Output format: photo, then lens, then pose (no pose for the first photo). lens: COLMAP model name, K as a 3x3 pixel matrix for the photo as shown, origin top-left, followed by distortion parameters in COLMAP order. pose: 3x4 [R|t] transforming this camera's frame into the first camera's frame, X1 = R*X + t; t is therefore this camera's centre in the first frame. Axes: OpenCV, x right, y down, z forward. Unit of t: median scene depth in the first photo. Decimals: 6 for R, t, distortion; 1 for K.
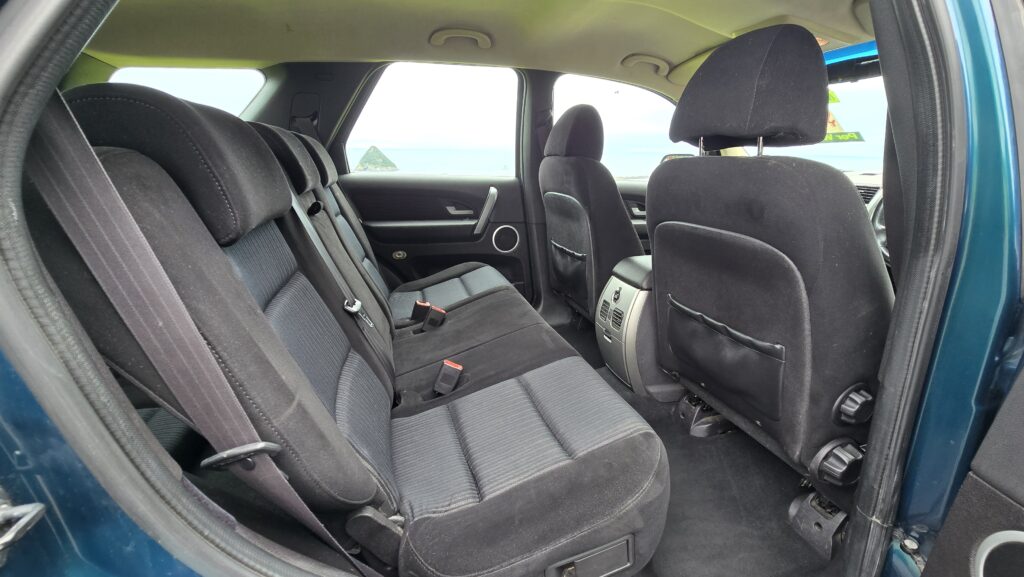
lens RADIAL K [[421.0, 0, 508.3], [0, 421.0, 284.3], [0, 0, 1]] dist [0.000131, 0.001754]
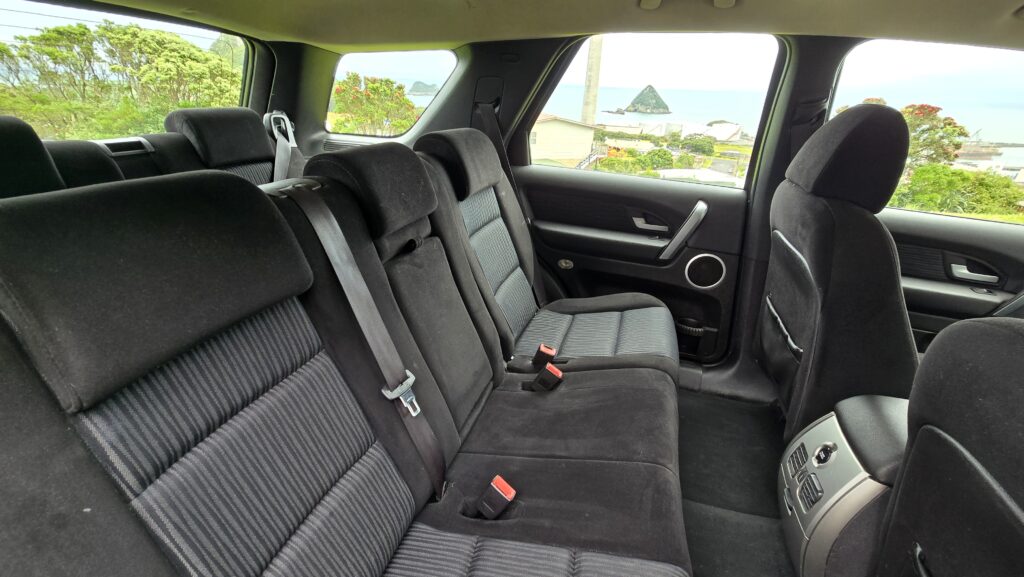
lens RADIAL K [[421.0, 0, 513.0], [0, 421.0, 285.9], [0, 0, 1]] dist [0.000131, 0.001754]
pose [[0.835740, 0.258047, -0.484716, 0.089479], [-0.194932, 0.964633, 0.177440, -0.169851], [0.513361, -0.053807, 0.856484, 0.210375]]
